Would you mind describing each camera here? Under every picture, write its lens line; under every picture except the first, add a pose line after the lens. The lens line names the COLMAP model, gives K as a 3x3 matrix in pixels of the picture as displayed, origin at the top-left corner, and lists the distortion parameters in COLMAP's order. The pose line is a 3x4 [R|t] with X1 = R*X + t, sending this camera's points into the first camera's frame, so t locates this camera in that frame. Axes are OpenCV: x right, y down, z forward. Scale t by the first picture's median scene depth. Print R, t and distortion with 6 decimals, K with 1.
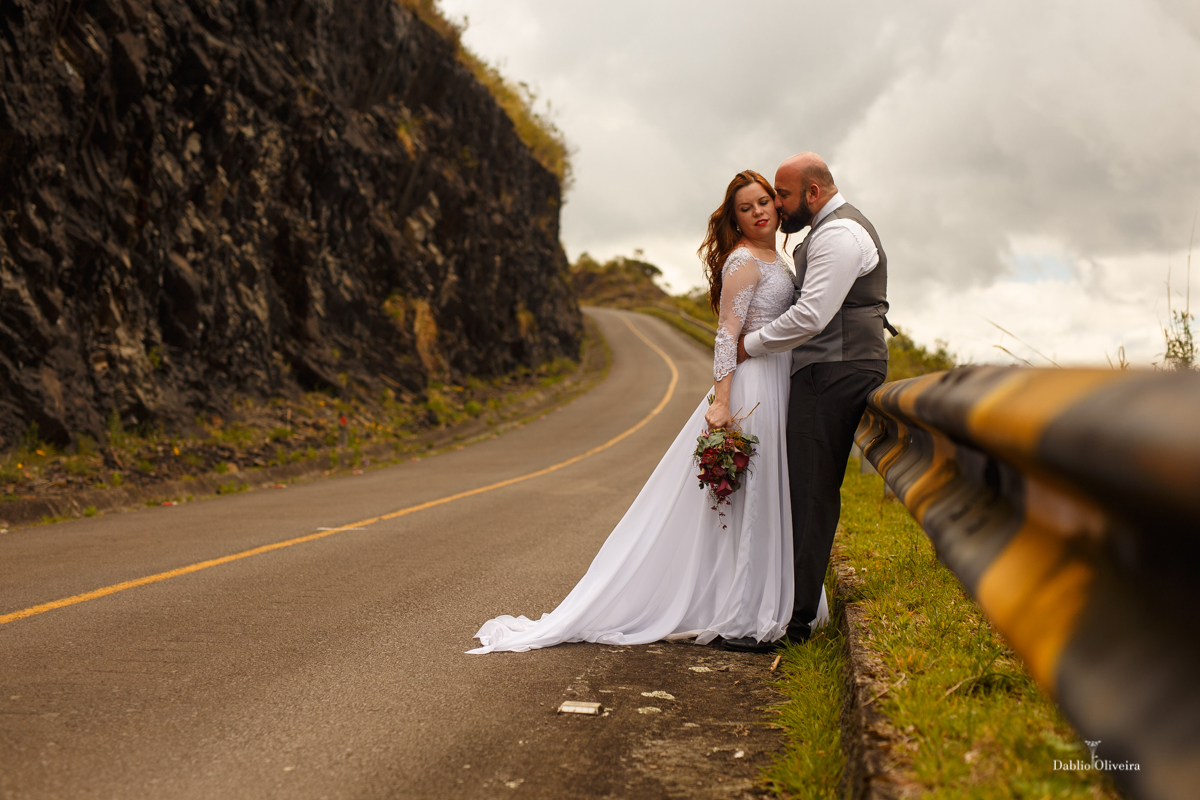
lens RADIAL K [[1731.9, 0, 599.6], [0, 1731.9, 397.9], [0, 0, 1]] dist [0.015170, 0.000000]
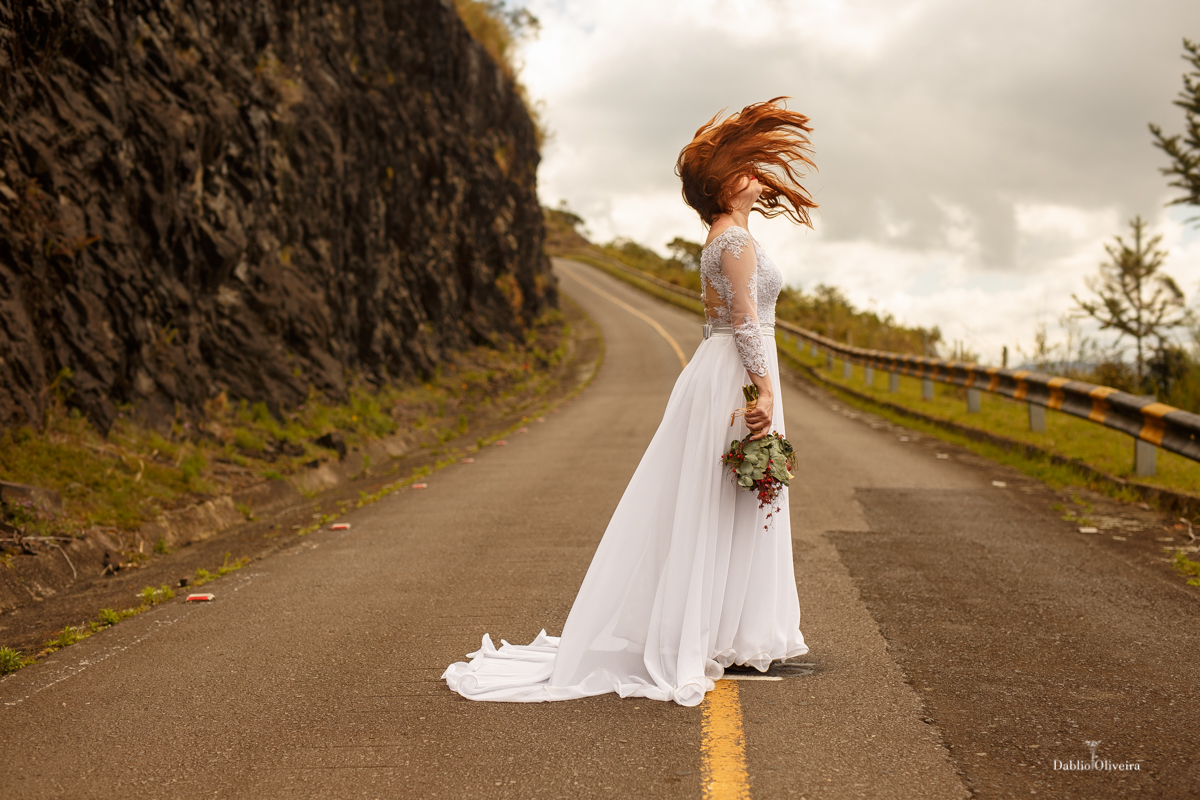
lens RADIAL K [[1731.9, 0, 596.7], [0, 1731.9, 402.8], [0, 0, 1]] dist [0.015170, 0.000000]
pose [[0.997747, -0.012383, 0.065941, -0.173915], [0.009710, 0.999124, 0.040715, -0.015682], [-0.066387, -0.039983, 0.996993, -0.539219]]
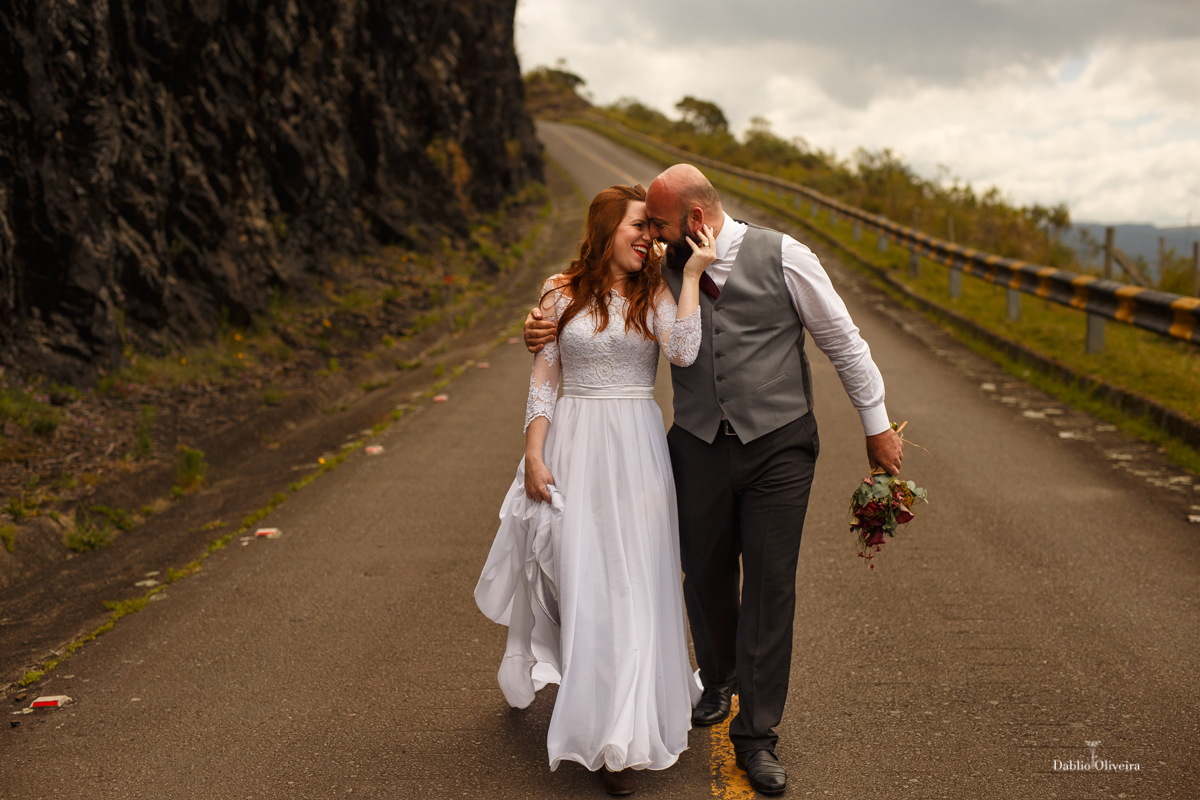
lens RADIAL K [[1731.9, 0, 604.7], [0, 1731.9, 397.8], [0, 0, 1]] dist [0.015170, 0.000000]
pose [[0.997664, -0.031648, 0.060542, -0.110468], [0.024647, 0.993280, 0.113085, -0.028389], [-0.063714, -0.111329, 0.991739, -0.021321]]
